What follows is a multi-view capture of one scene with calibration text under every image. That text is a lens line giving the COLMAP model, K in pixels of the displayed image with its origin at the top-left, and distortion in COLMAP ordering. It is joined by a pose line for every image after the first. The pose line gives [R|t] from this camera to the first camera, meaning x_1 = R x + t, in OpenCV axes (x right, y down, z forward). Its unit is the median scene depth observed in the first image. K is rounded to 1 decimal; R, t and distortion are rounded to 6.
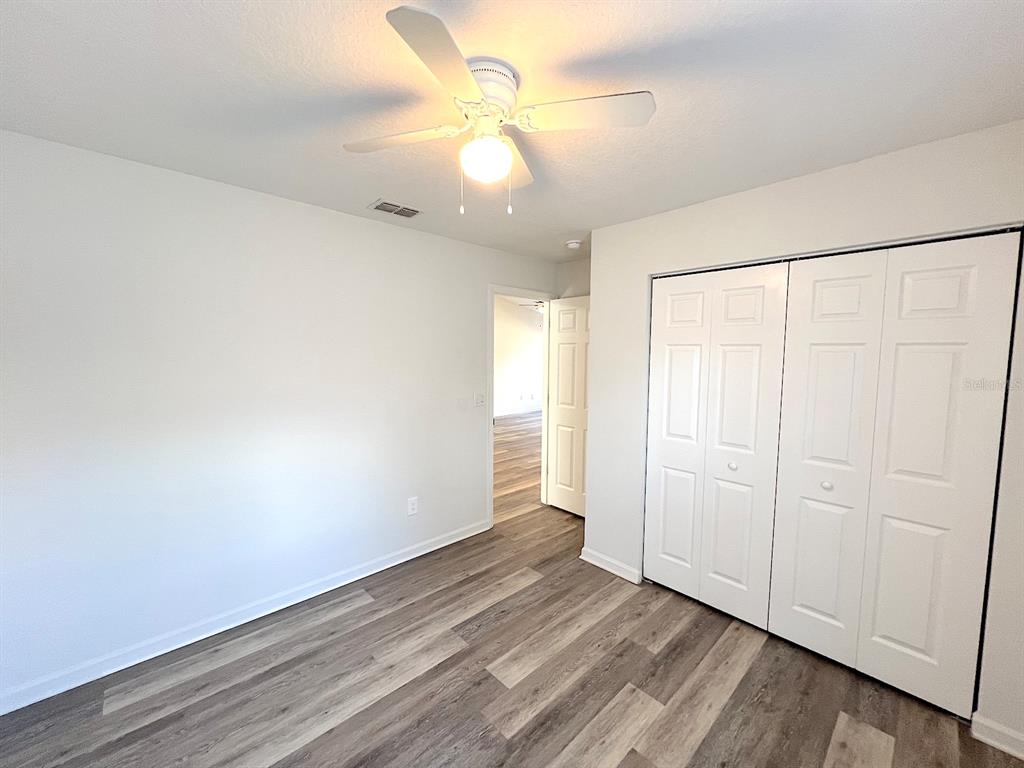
lens RADIAL K [[410.0, 0, 512.2], [0, 410.0, 387.2], [0, 0, 1]] dist [-0.004373, 0.001566]
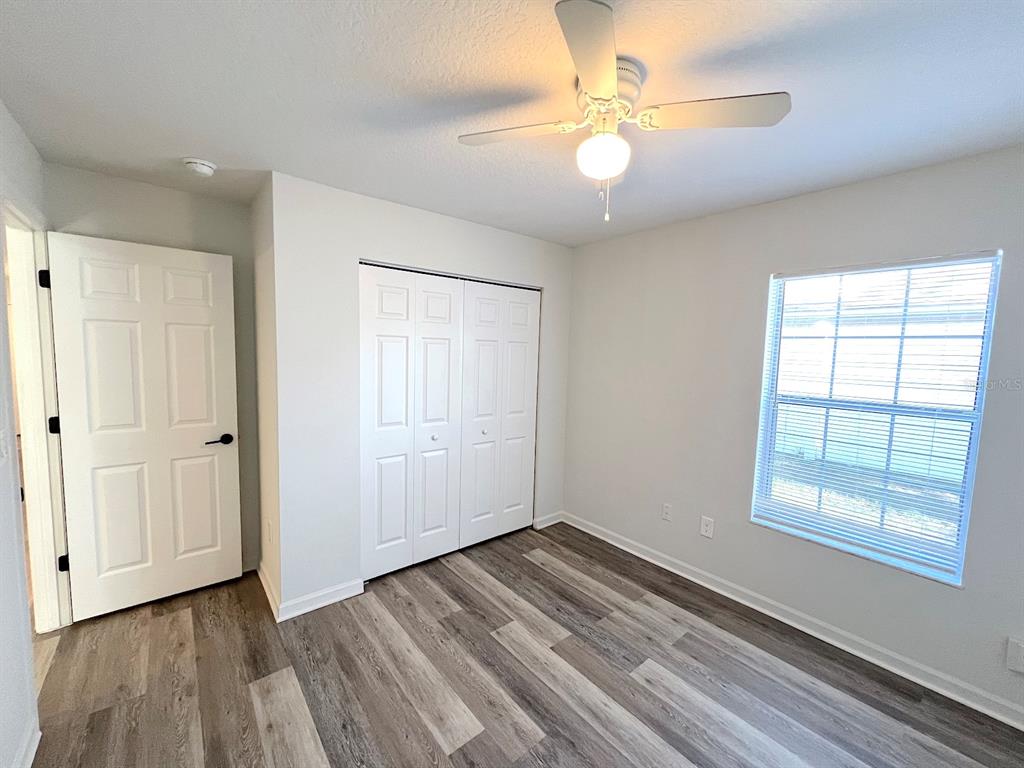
lens RADIAL K [[410.0, 0, 510.1], [0, 410.0, 388.2], [0, 0, 1]] dist [-0.004373, 0.001566]
pose [[0.069255, -0.107440, 0.991797, -0.667040], [0.055899, 0.993040, 0.103671, -0.070618], [-0.996032, 0.048261, 0.074778, 0.701113]]
